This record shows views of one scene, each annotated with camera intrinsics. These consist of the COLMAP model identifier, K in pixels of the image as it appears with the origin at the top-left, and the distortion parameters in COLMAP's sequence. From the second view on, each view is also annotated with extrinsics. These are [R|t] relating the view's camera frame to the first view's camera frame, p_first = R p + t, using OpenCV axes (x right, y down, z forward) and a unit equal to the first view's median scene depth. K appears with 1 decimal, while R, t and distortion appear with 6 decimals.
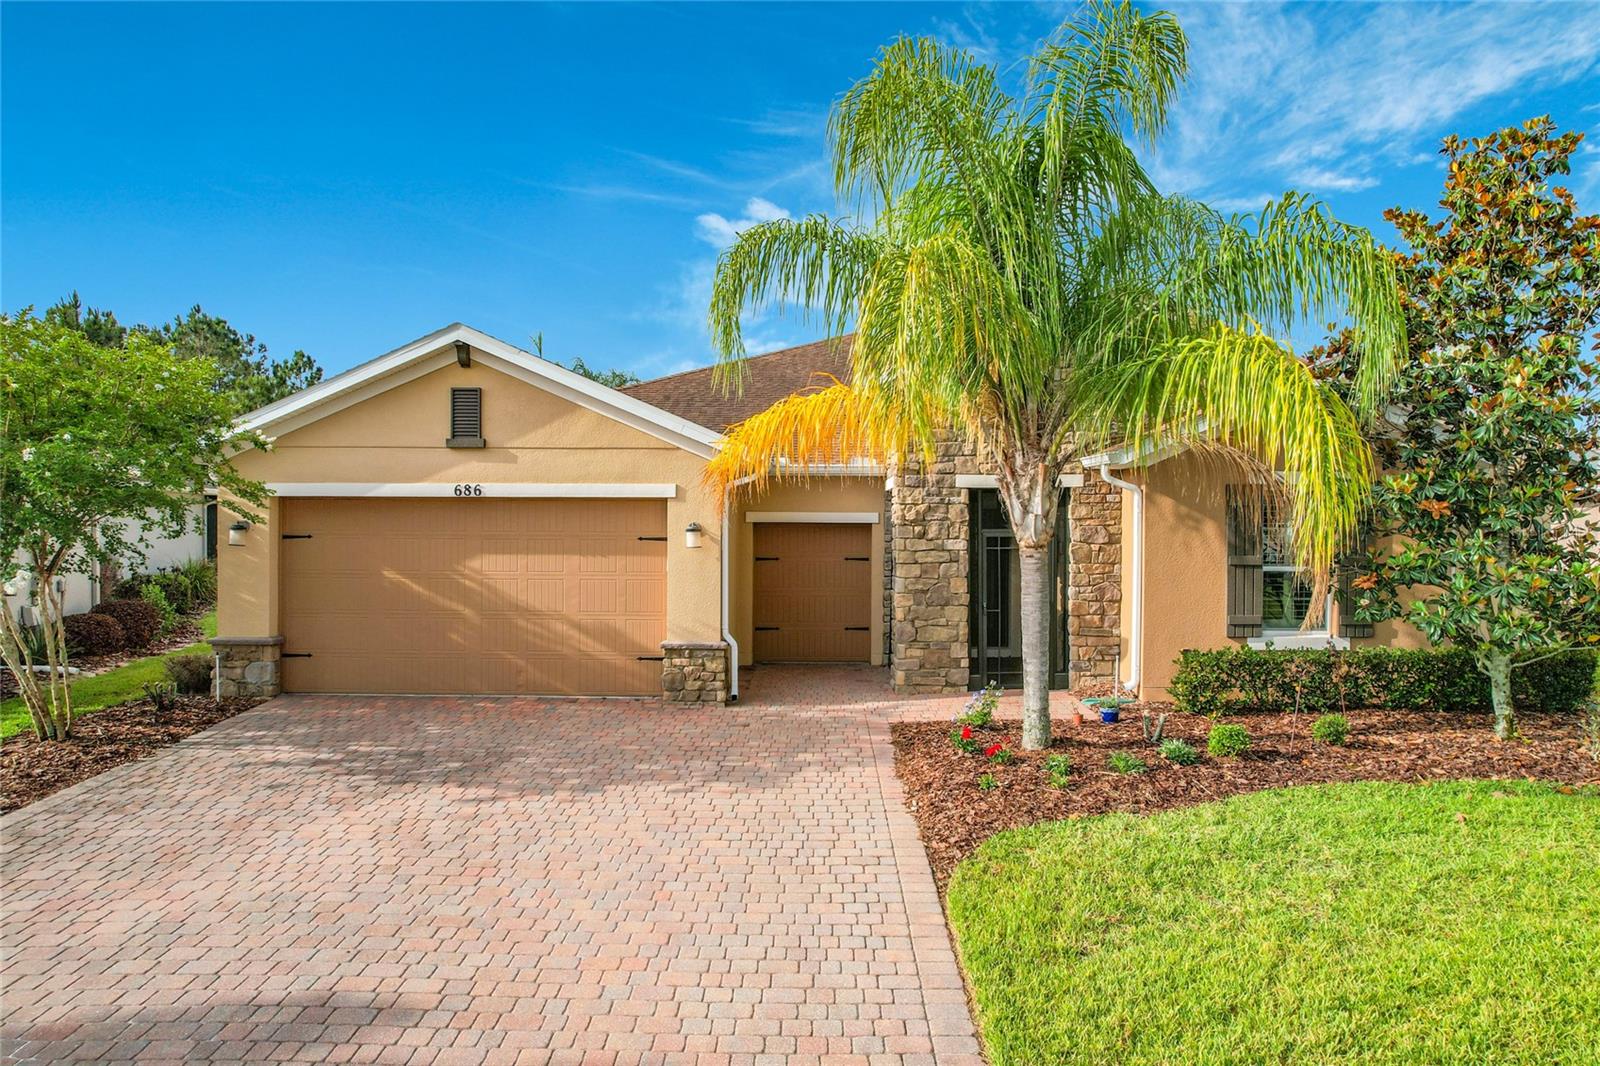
lens RADIAL K [[1023.9, 0, 812.4], [0, 1023.9, 527.6], [0, 0, 1]] dist [-0.056161, 0.058949]
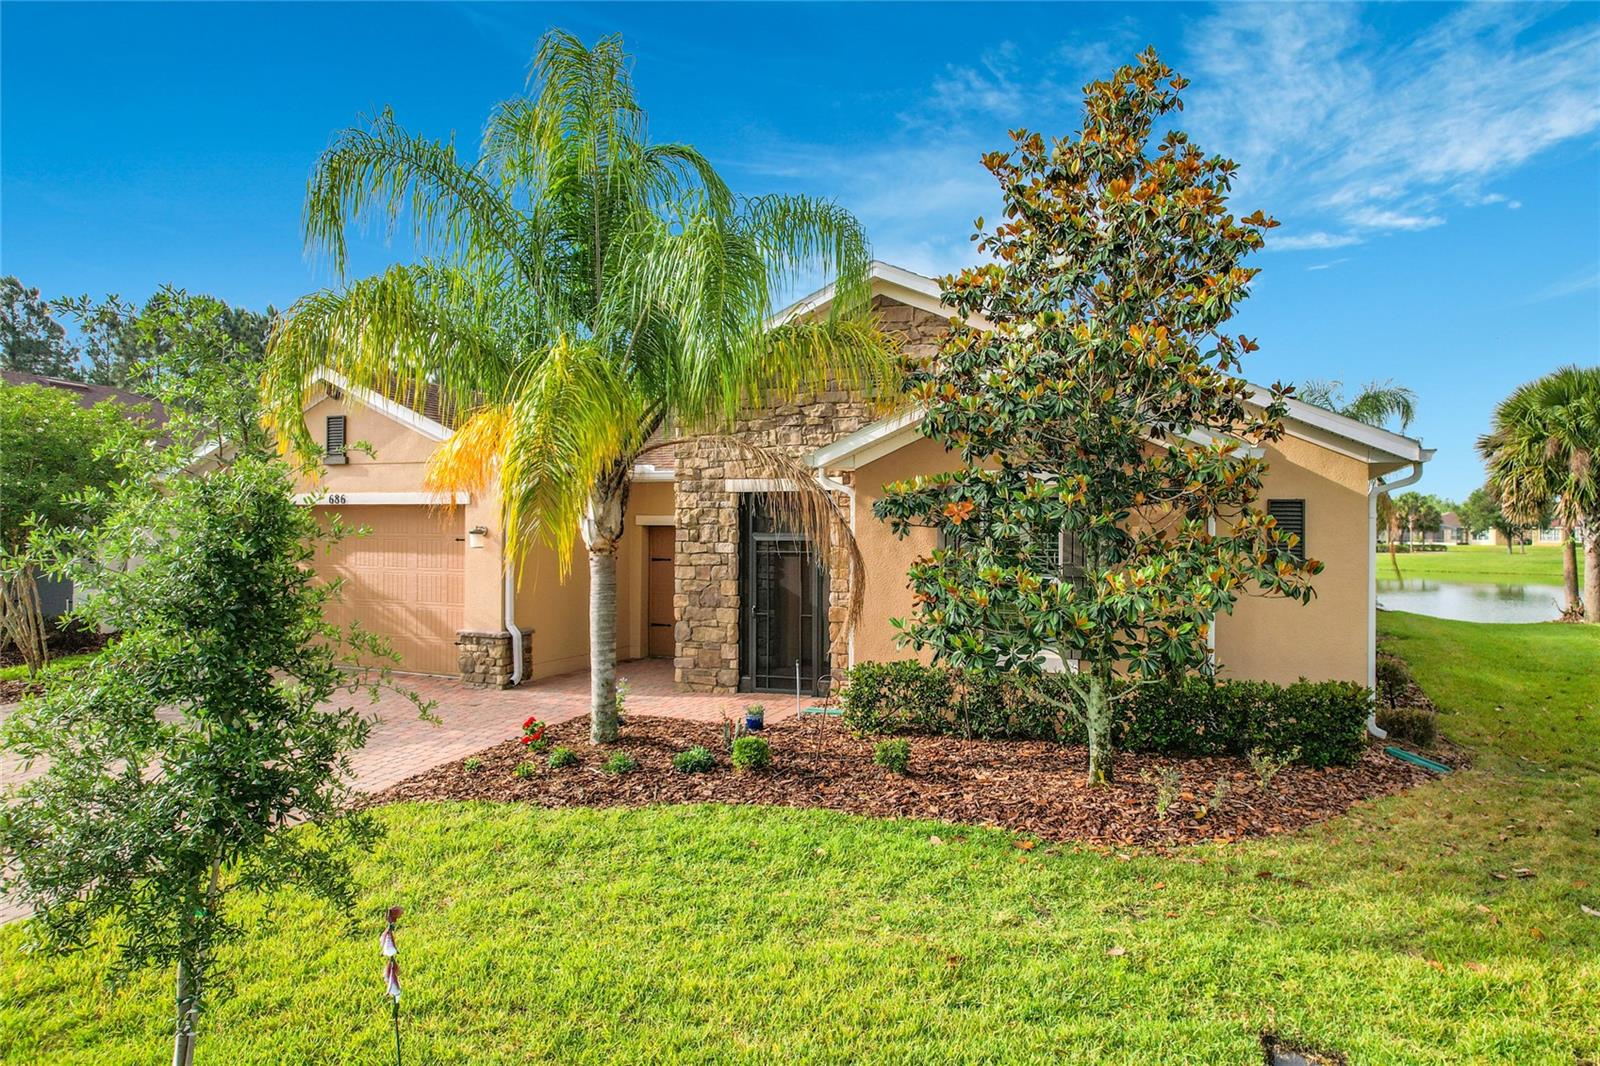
lens RADIAL K [[1023.9, 0, 812.4], [0, 1023.9, 527.6], [0, 0, 1]] dist [-0.056161, 0.058949]
pose [[0.922098, 0.000594, -0.386955, 0.658759], [-0.004549, 0.999946, -0.009305, 0.005933], [0.386929, 0.010341, 0.922052, 0.096691]]
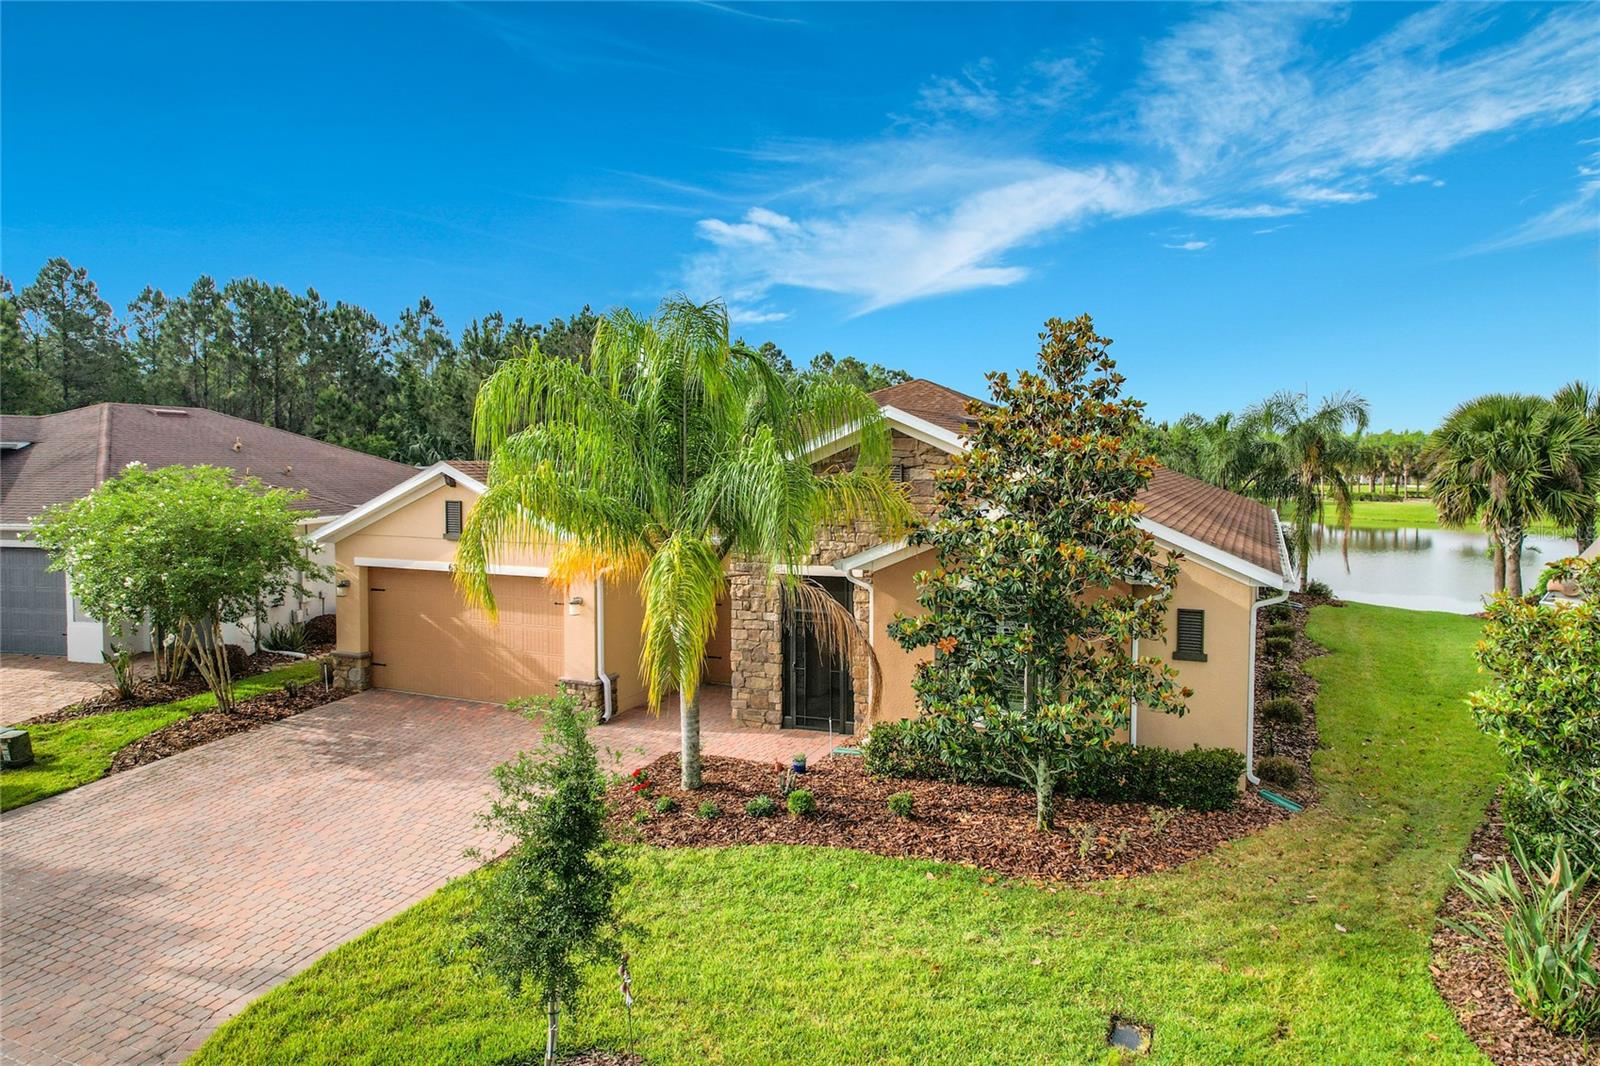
lens RADIAL K [[1029.9, 0, 828.5], [0, 1029.9, 494.8], [0, 0, 1]] dist [-0.040794, 0.032430]
pose [[0.924534, 0.013134, -0.380874, 0.756996], [-0.002332, 0.999582, 0.028808, -0.189881], [0.381093, -0.025746, 0.924178, -0.199644]]
